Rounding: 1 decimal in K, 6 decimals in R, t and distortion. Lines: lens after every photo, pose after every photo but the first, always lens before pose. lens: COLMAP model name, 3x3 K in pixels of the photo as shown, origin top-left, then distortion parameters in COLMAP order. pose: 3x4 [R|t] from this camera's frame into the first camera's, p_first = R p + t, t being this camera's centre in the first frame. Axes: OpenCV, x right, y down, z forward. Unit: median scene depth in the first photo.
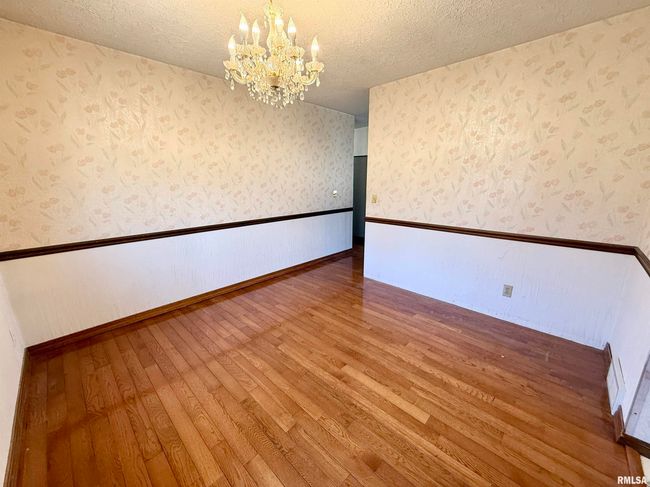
lens RADIAL K [[258.6, 0, 323.1], [0, 258.6, 250.1], [0, 0, 1]] dist [0.000539, 0.000948]
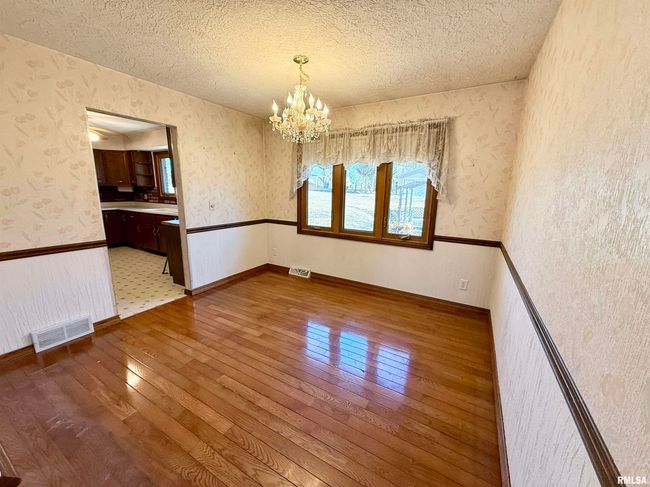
lens RADIAL K [[258.6, 0, 326.2], [0, 258.6, 239.0], [0, 0, 1]] dist [0.000539, 0.000948]
pose [[0.966096, -0.019103, 0.257474, -0.206201], [0.039004, 0.996612, -0.072411, 0.062532], [-0.255219, 0.079999, 0.963568, -0.217772]]
